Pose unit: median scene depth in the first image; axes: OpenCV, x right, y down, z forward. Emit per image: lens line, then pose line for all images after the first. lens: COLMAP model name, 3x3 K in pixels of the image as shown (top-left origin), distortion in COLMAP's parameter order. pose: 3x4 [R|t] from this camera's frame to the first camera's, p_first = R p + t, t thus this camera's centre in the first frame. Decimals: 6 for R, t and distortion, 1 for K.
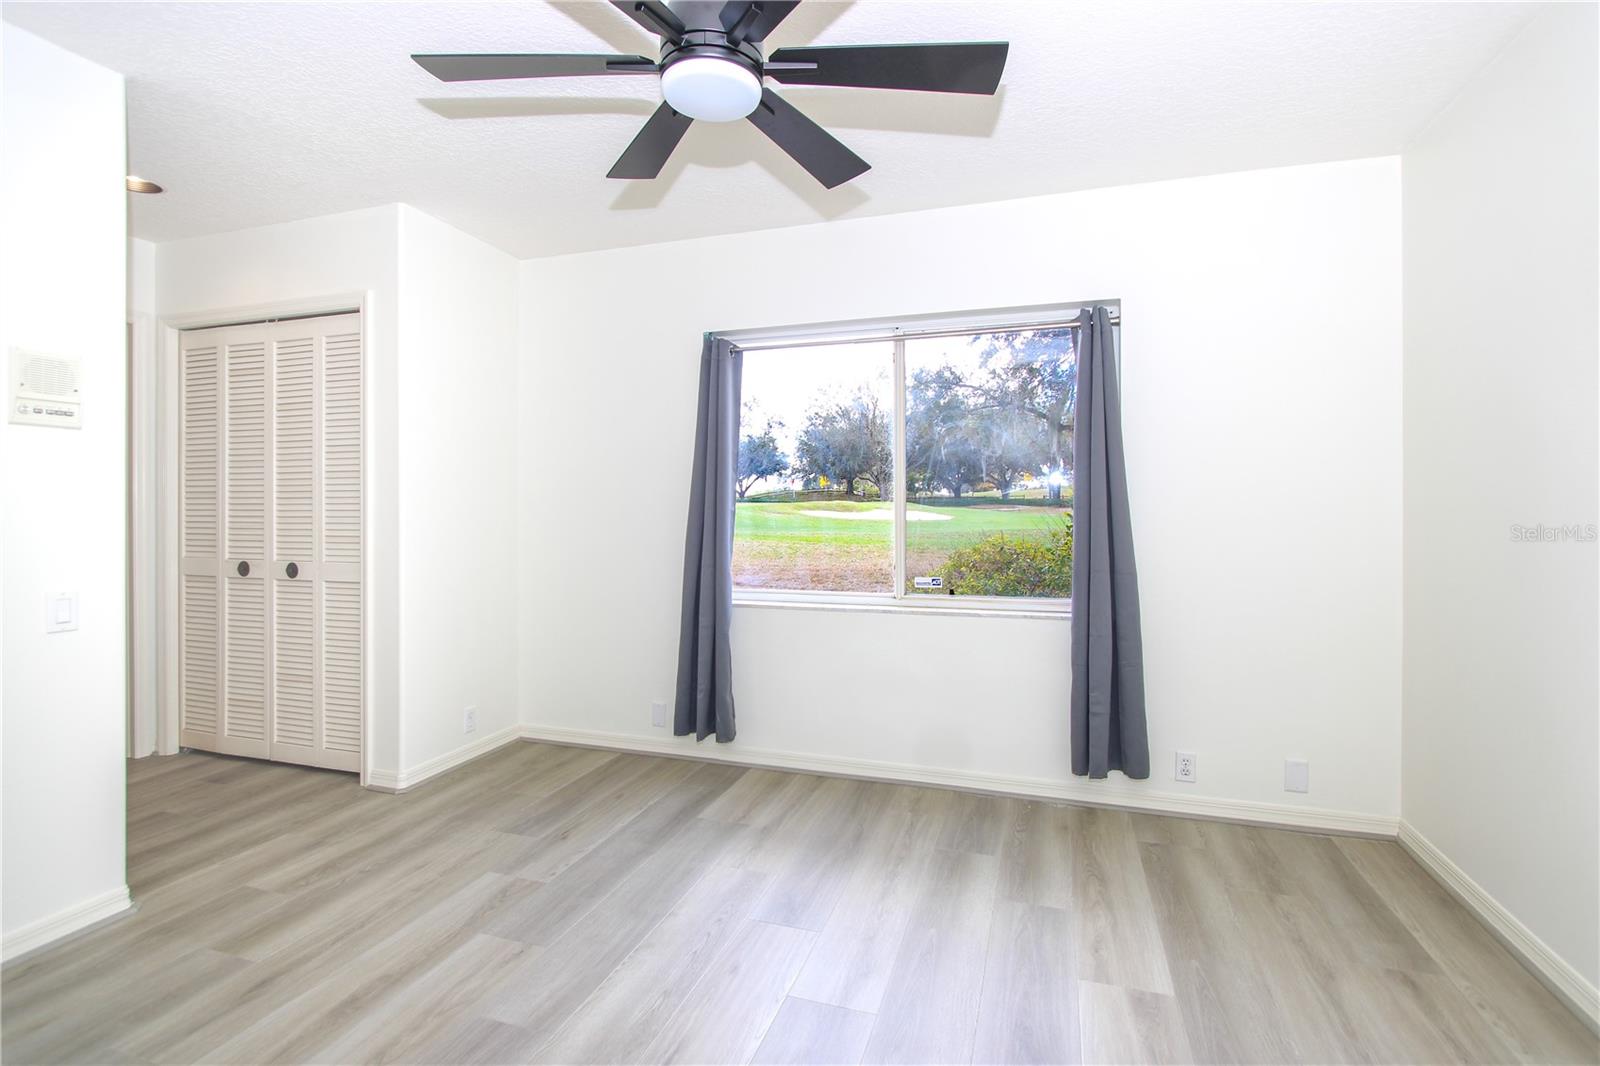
lens RADIAL K [[743.3, 0, 796.7], [0, 743.3, 517.9], [0, 0, 1]] dist [-0.000765, -0.000618]
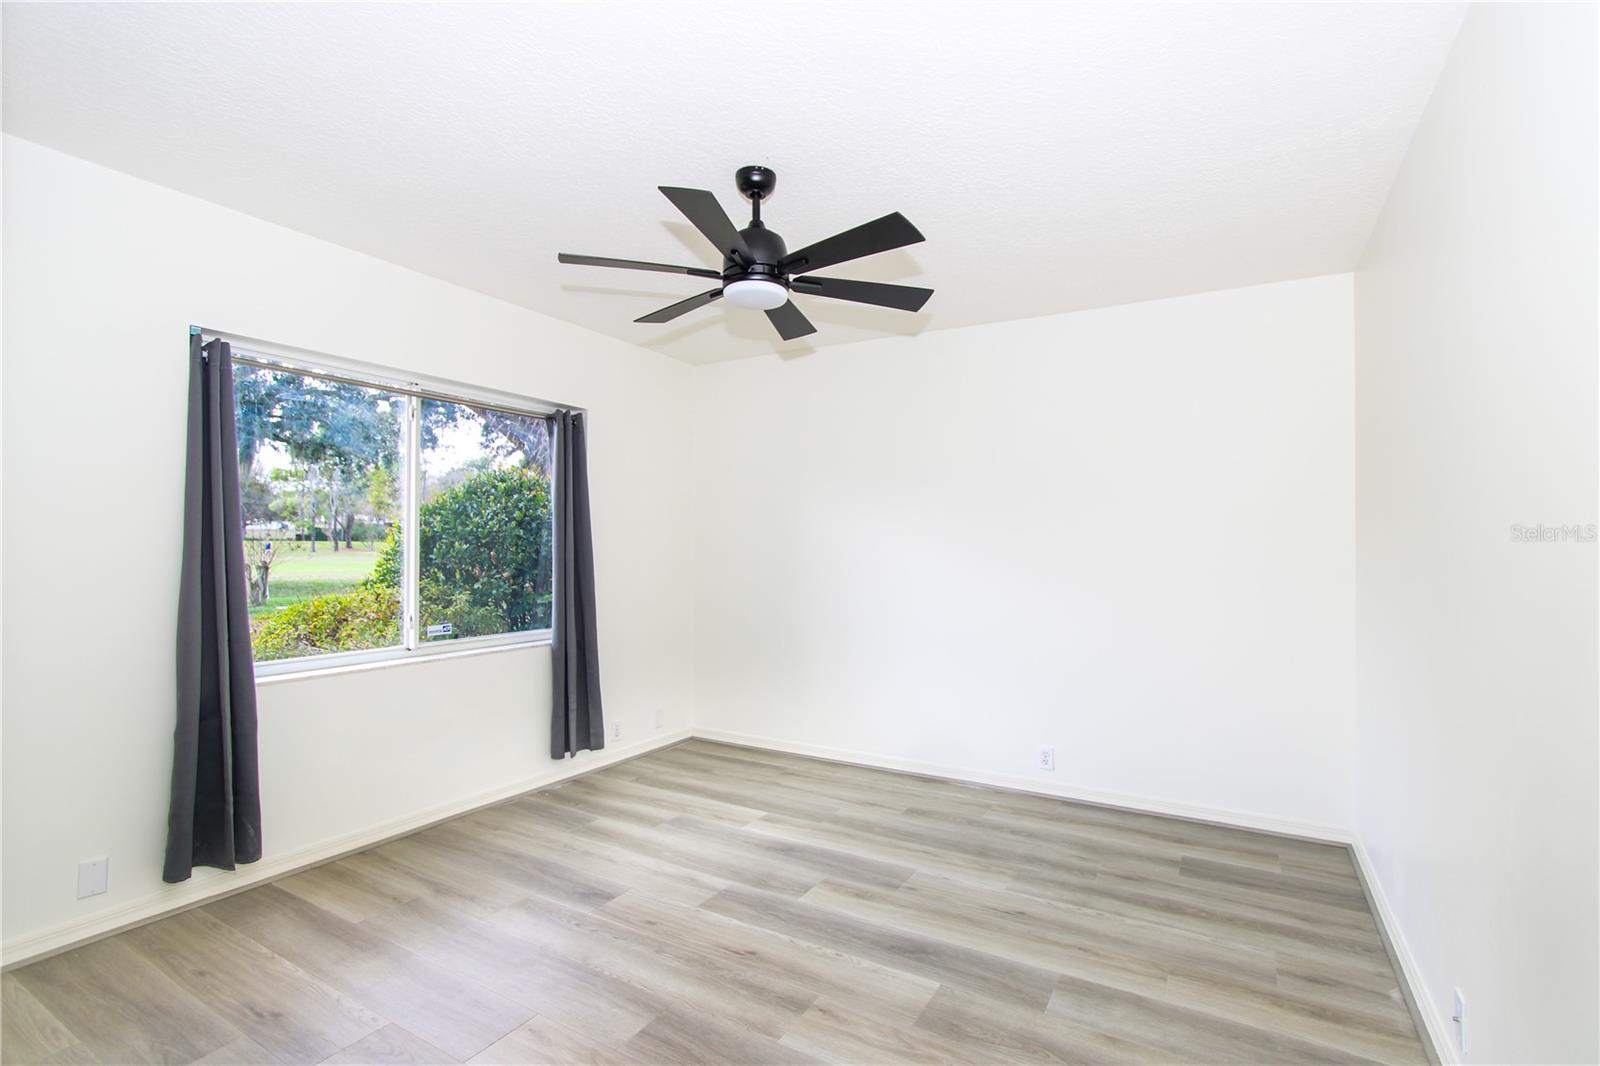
lens RADIAL K [[743.3, 0, 793.1], [0, 743.3, 544.3], [0, 0, 1]] dist [-0.000765, -0.000618]
pose [[0.224233, 0.008904, 0.974495, -0.854590], [0.007316, 0.999915, -0.010820, -0.022760], [-0.974508, 0.009555, 0.224149, 0.307669]]
